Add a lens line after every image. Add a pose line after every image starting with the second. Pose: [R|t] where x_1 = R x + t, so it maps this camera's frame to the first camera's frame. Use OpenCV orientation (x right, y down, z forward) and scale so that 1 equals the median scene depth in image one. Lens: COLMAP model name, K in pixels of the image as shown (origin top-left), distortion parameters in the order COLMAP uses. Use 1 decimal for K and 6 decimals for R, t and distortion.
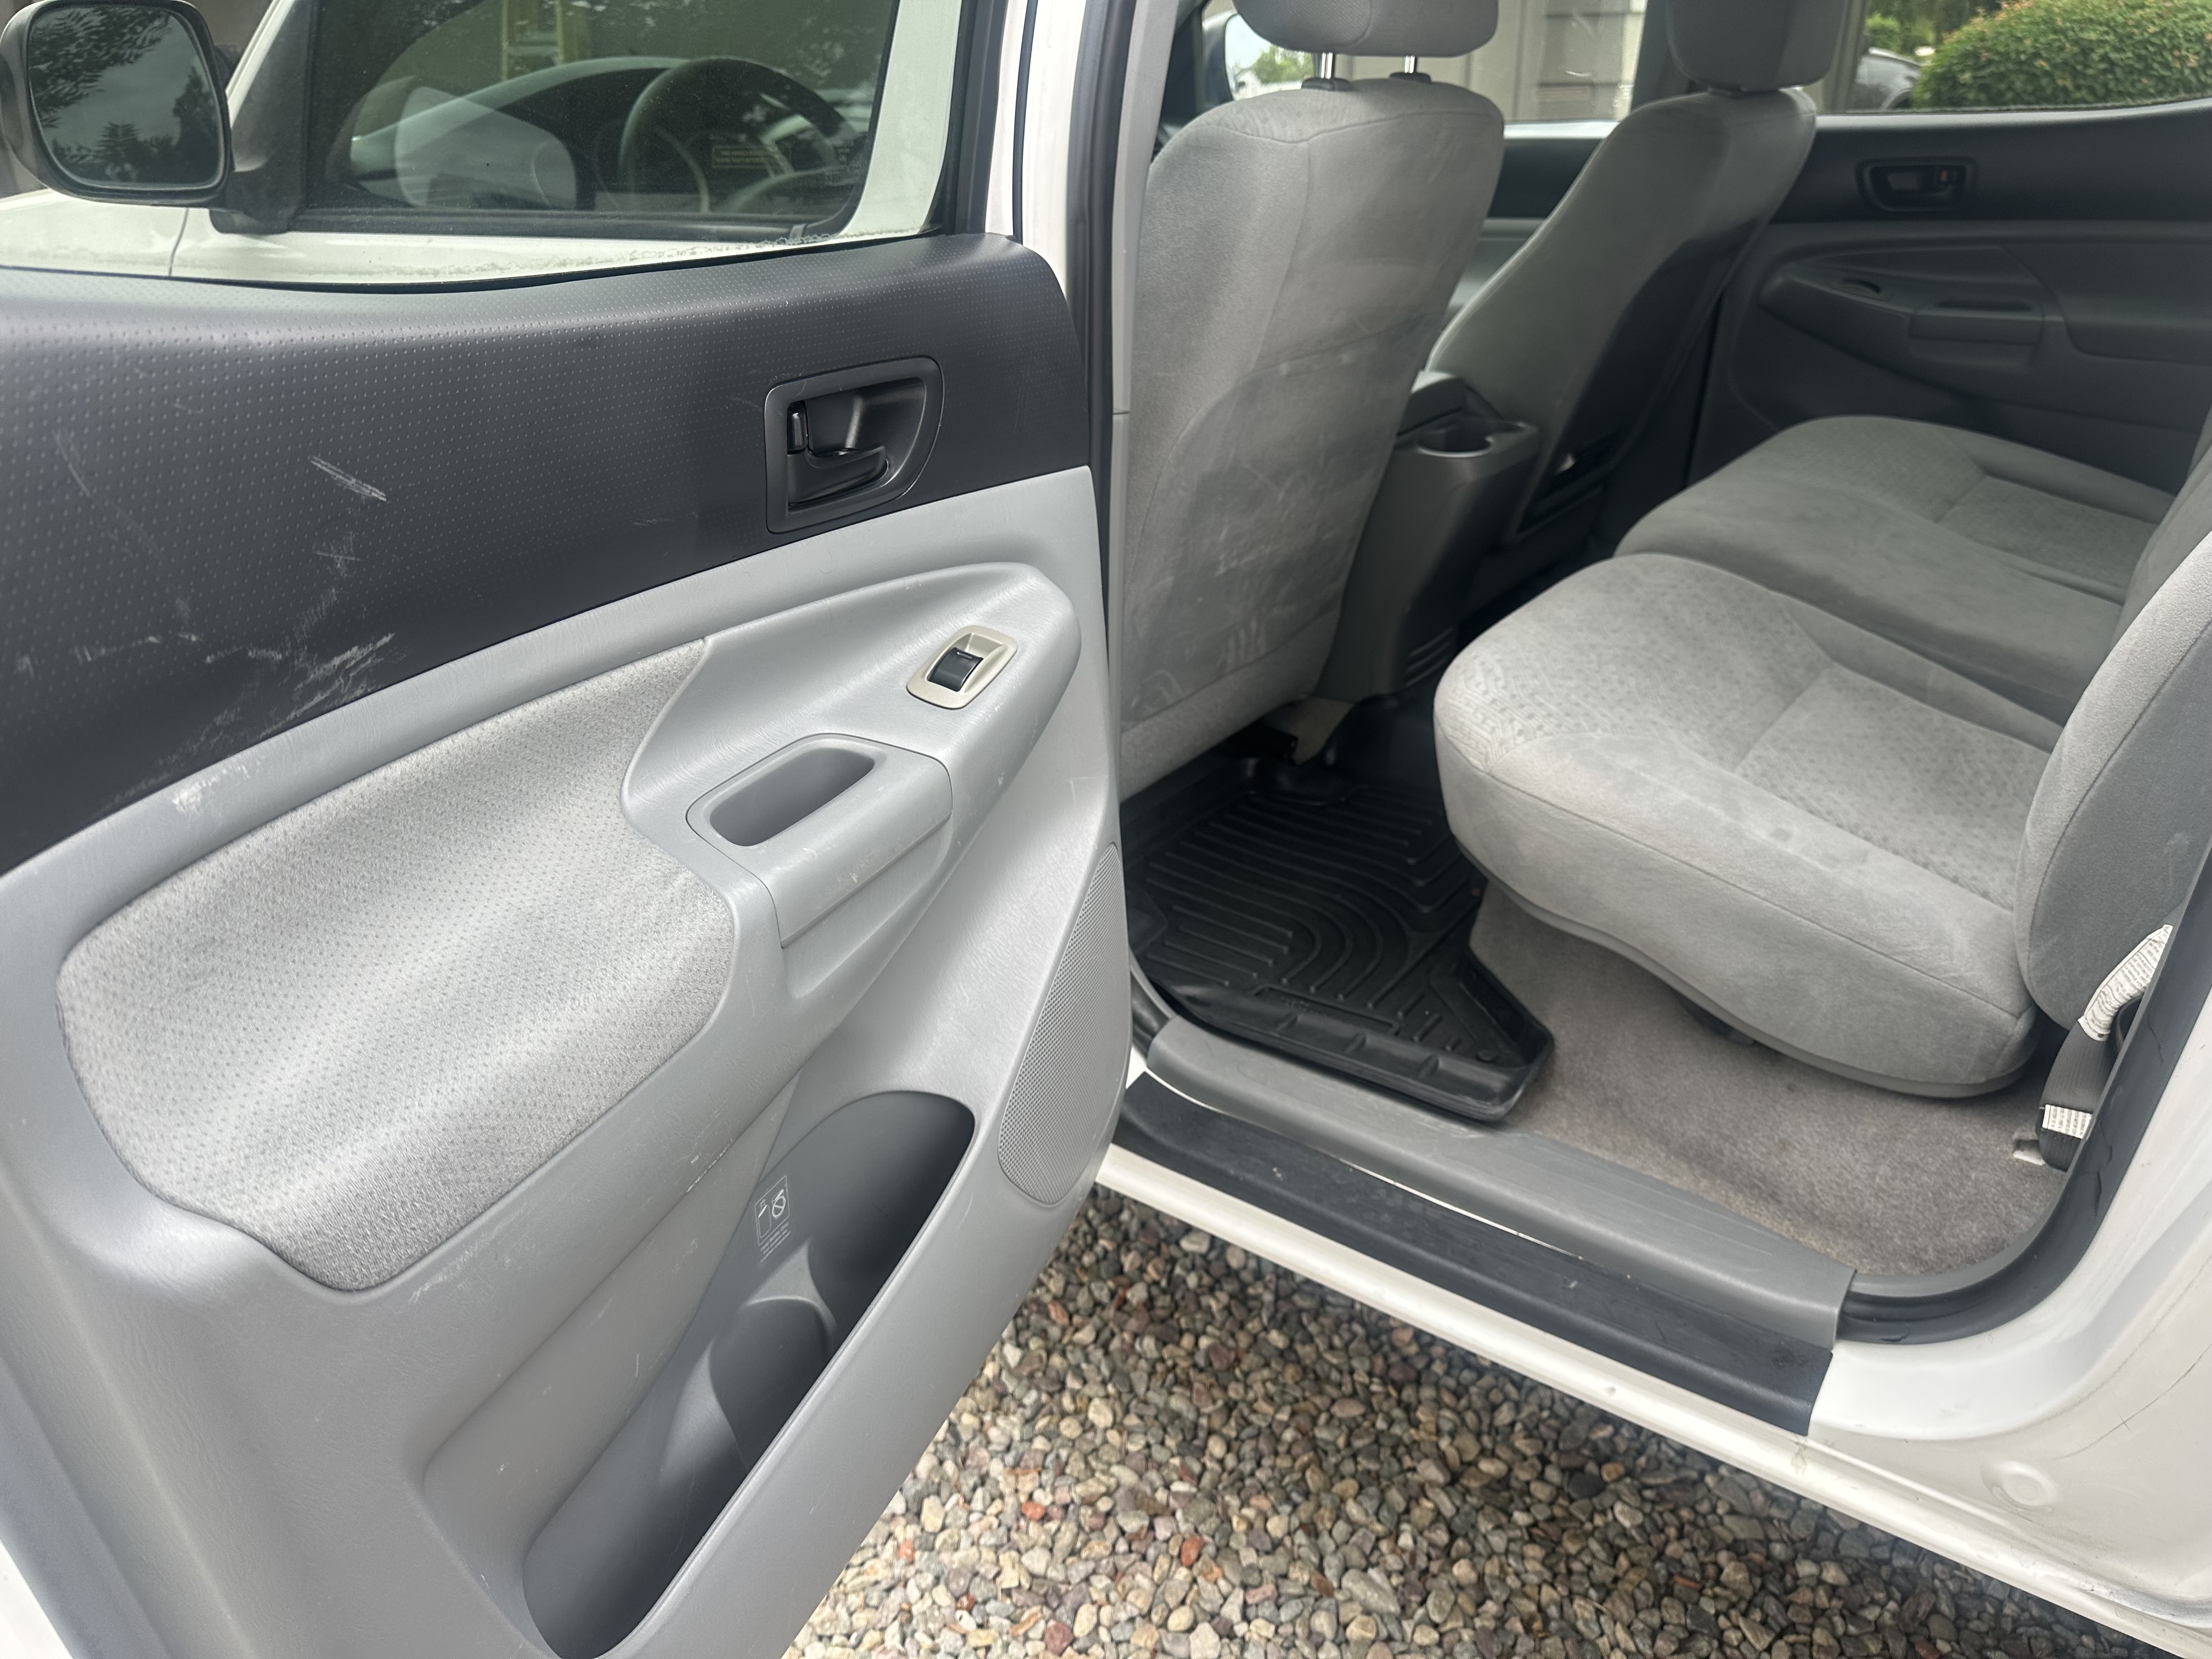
lens RADIAL K [[1579.4, 0, 1110.0], [0, 1579.4, 839.6], [0, 0, 1]] dist [0.046447, -0.074815]
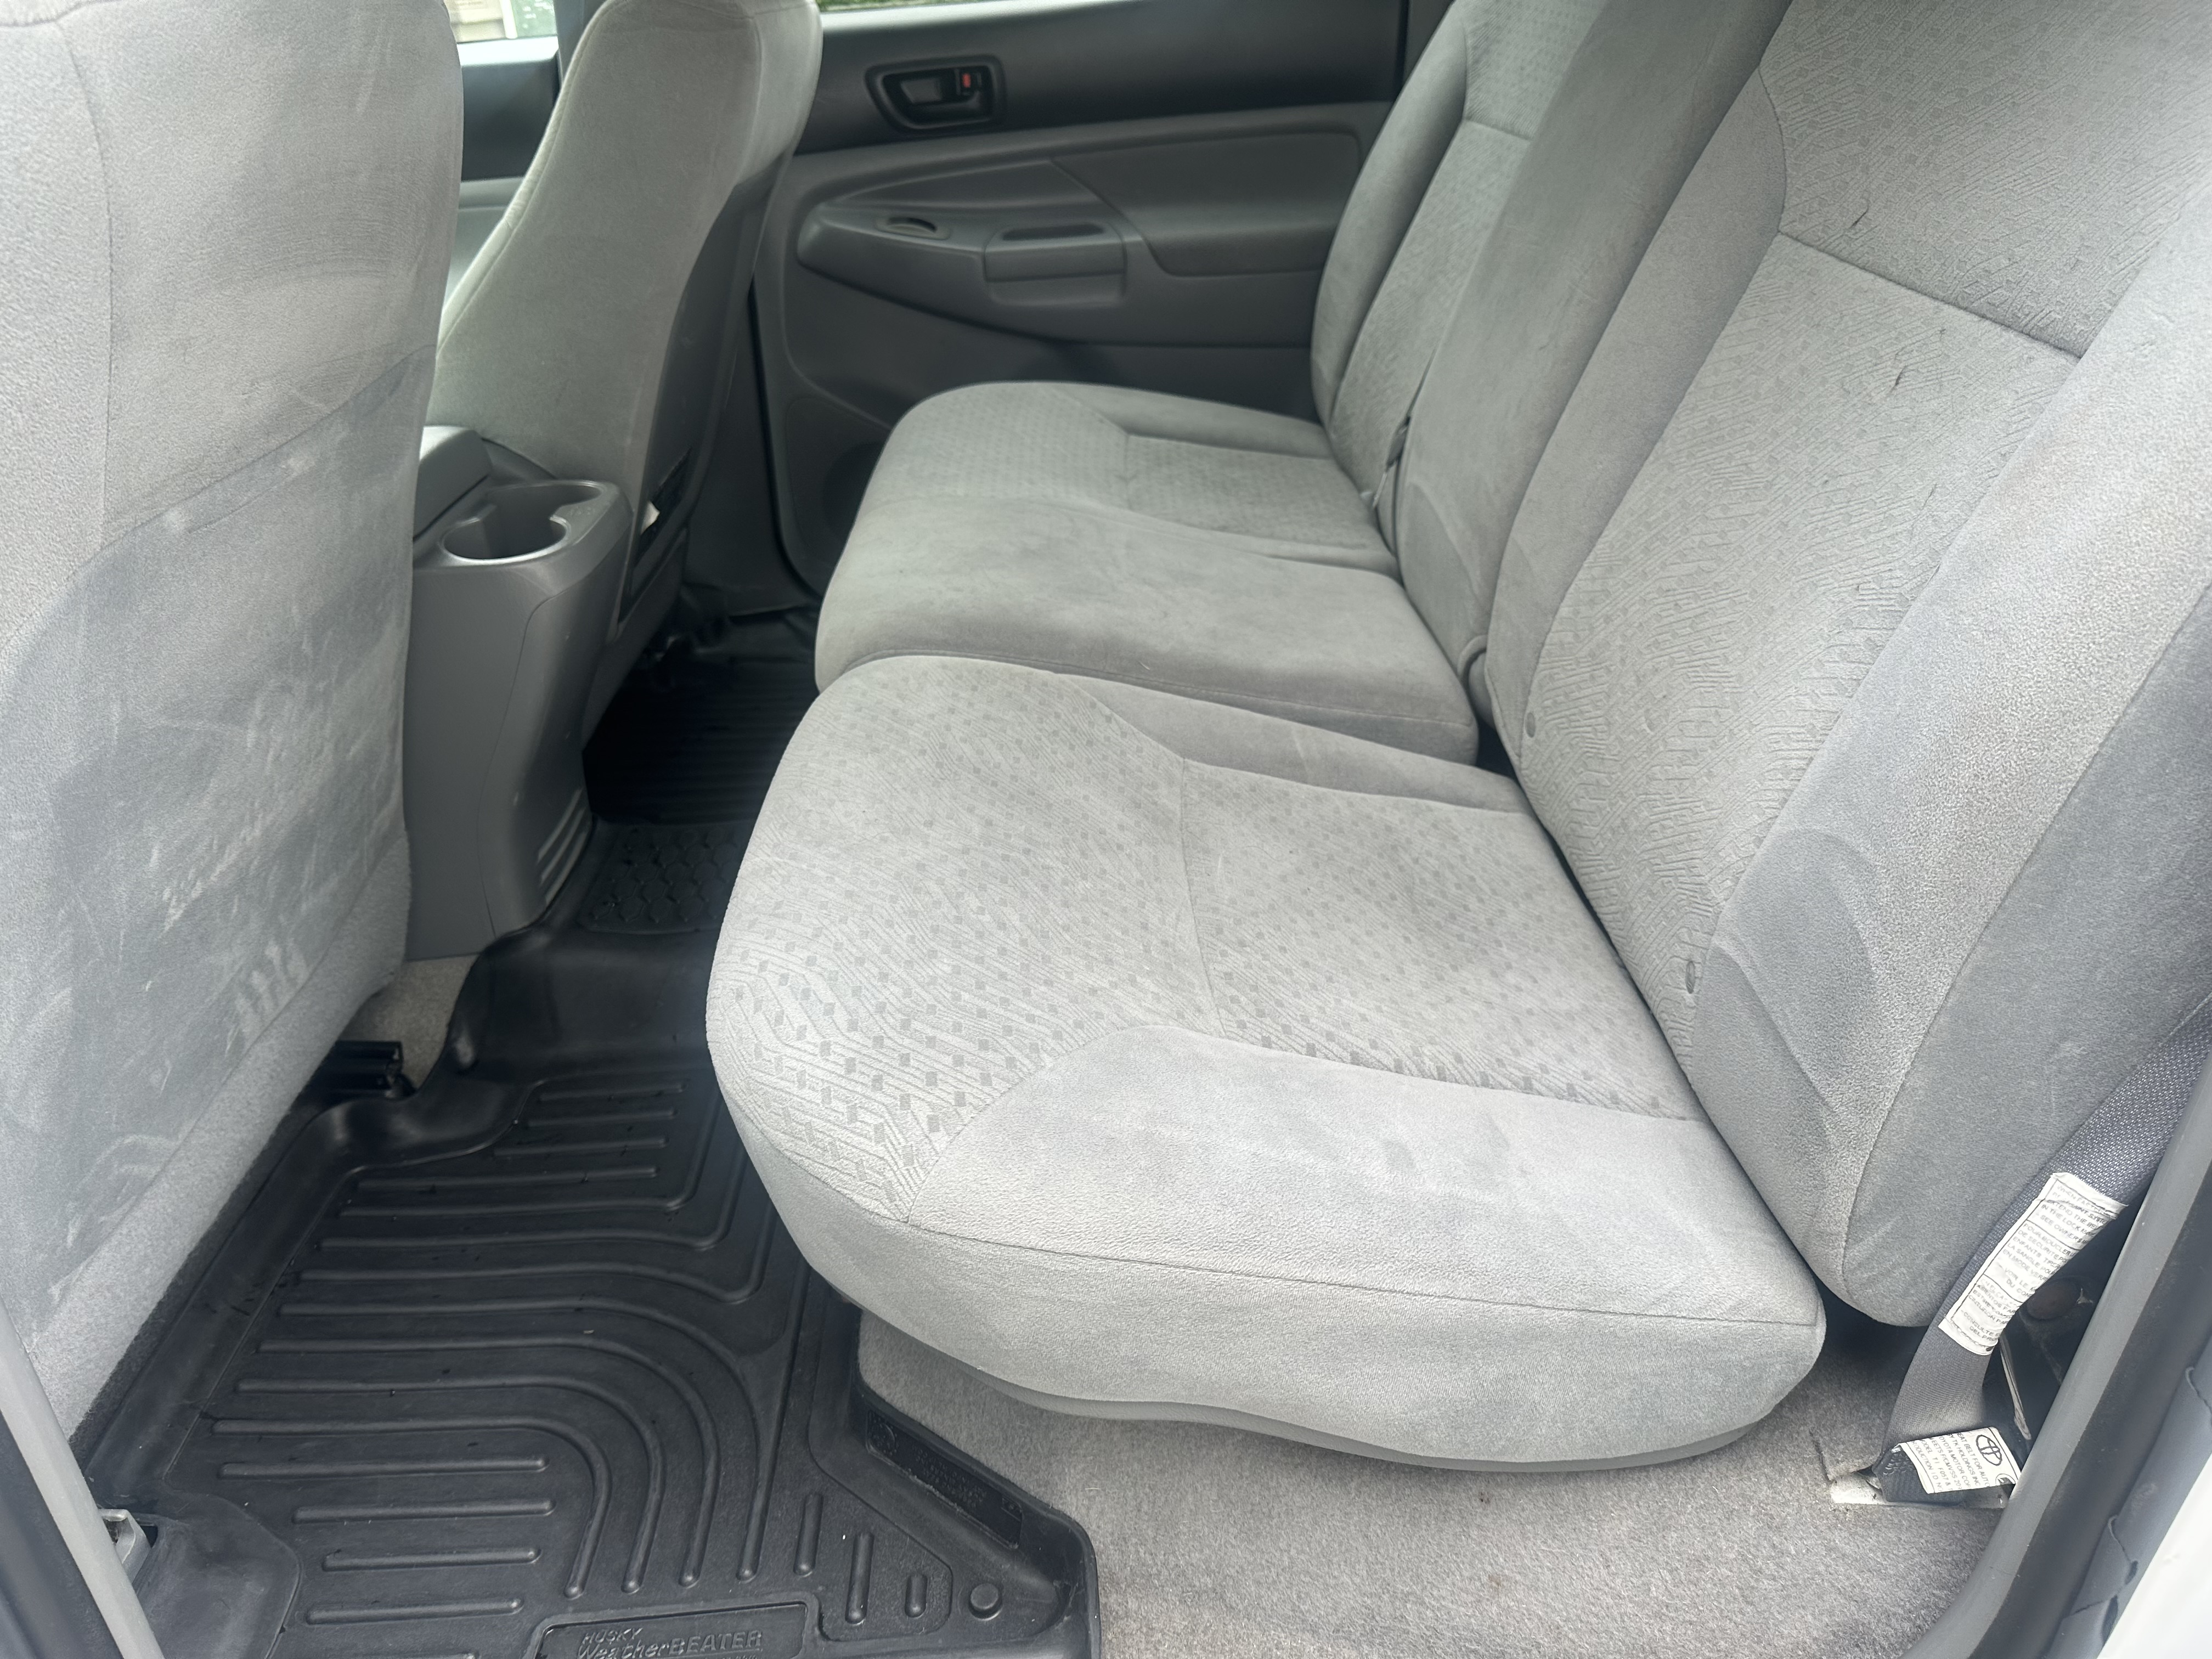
lens RADIAL K [[1579.4, 0, 1110.0], [0, 1579.4, 839.6], [0, 0, 1]] dist [0.046447, -0.074815]
pose [[0.794929, -0.307057, 0.523263, 0.045410], [0.295926, 0.949153, 0.107410, -0.146098], [-0.529638, 0.069464, 0.845375, 0.383853]]
